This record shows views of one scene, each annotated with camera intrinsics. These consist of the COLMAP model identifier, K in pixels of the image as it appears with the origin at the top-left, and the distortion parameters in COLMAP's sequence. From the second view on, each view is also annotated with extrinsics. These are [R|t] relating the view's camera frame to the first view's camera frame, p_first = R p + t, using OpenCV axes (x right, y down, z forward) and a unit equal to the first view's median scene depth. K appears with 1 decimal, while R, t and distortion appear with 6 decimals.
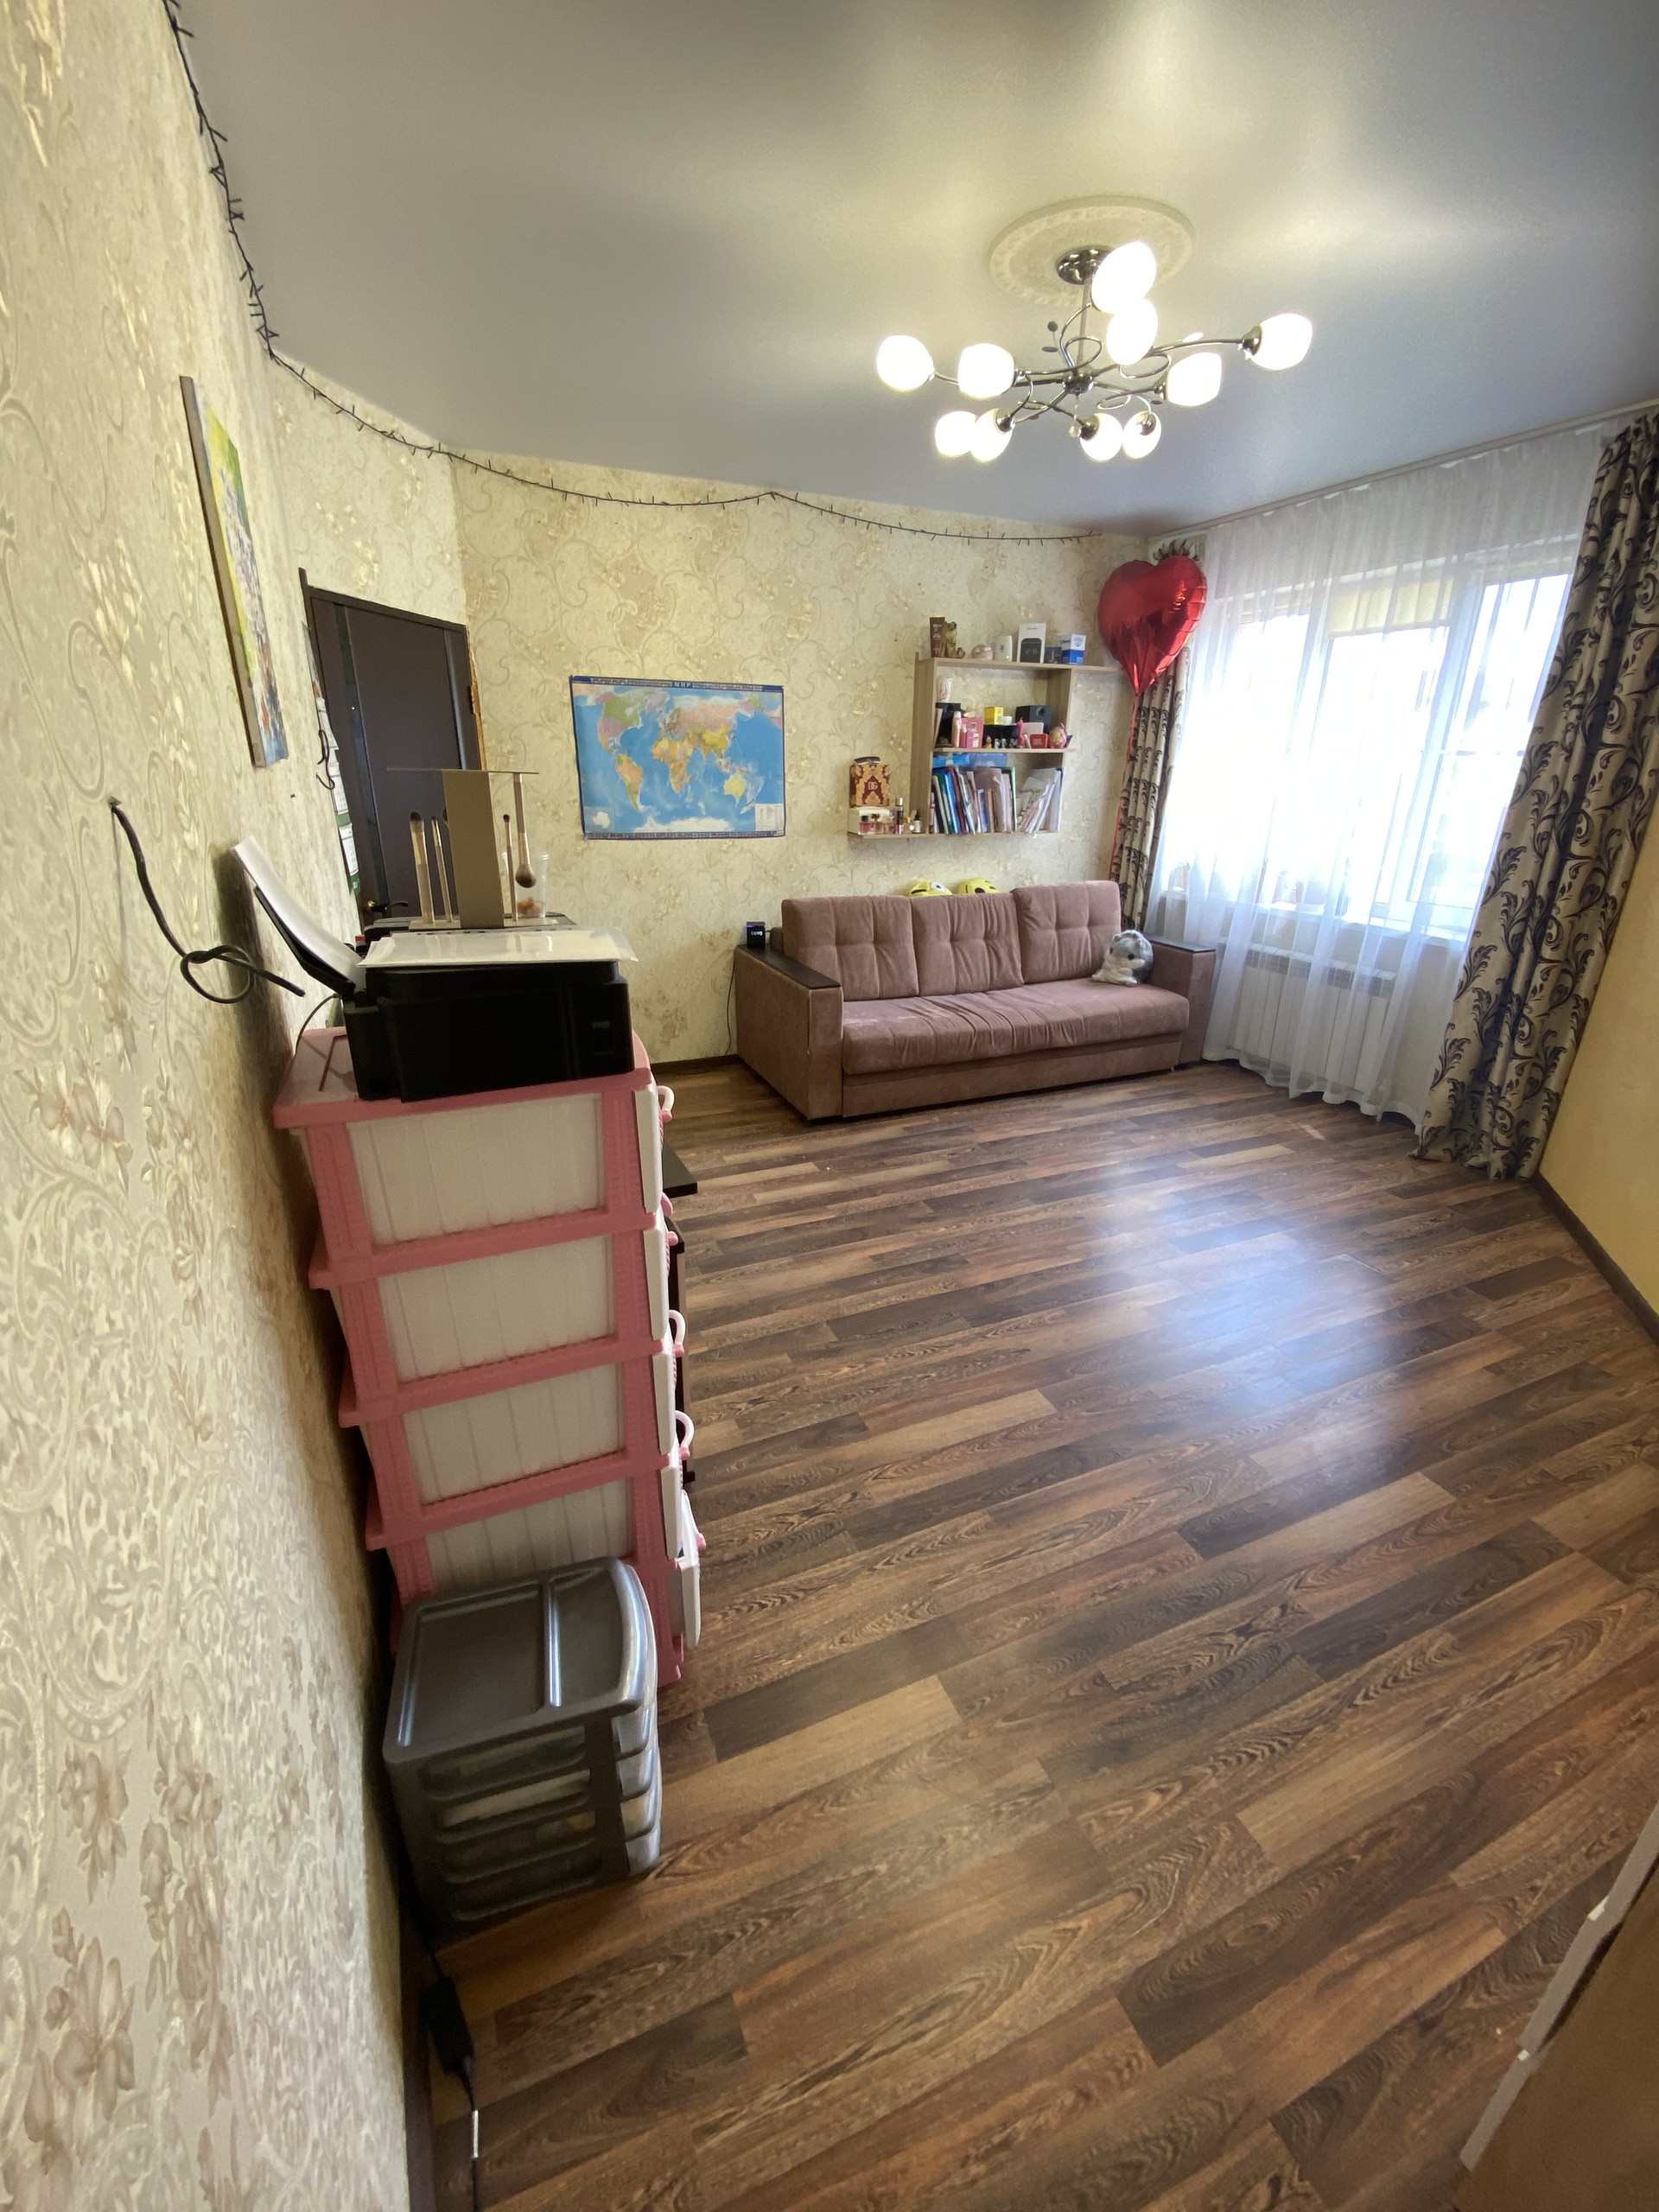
lens RADIAL K [[899.5, 0, 818.2], [0, 899.5, 1101.9], [0, 0, 1]] dist [0.010697, -0.014150]
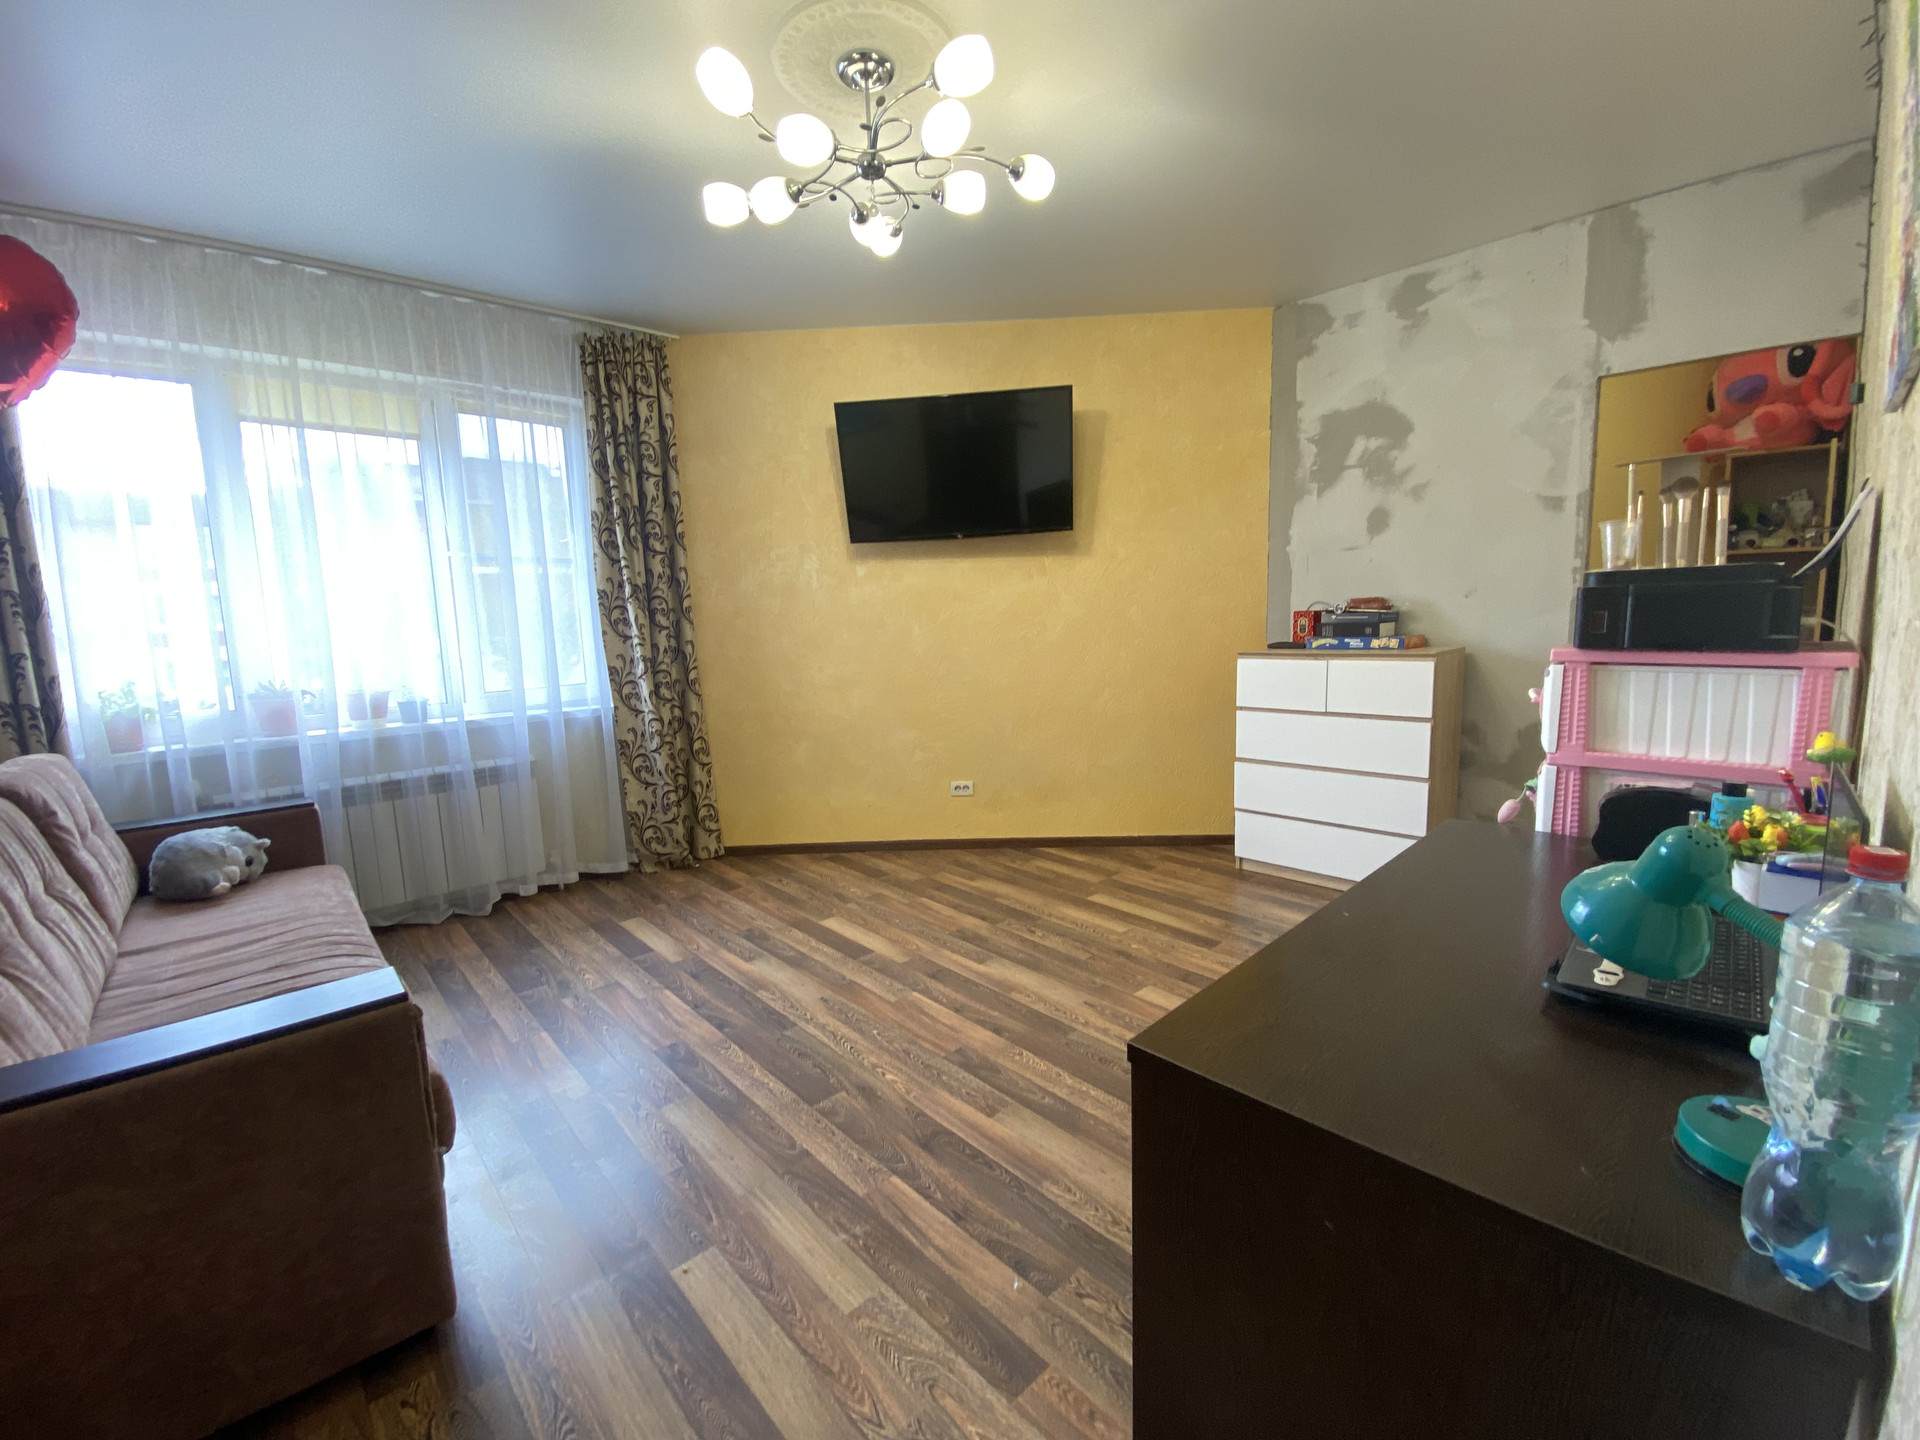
lens RADIAL K [[780.7, 0, 952.3], [0, 780.7, 719.0], [0, 0, 1]] dist [0.010697, -0.014150]
pose [[-0.346903, -0.112215, 0.931164, -0.446071], [0.357883, 0.901859, 0.242012, -0.264485], [-0.866936, 0.417202, -0.272698, 0.942428]]
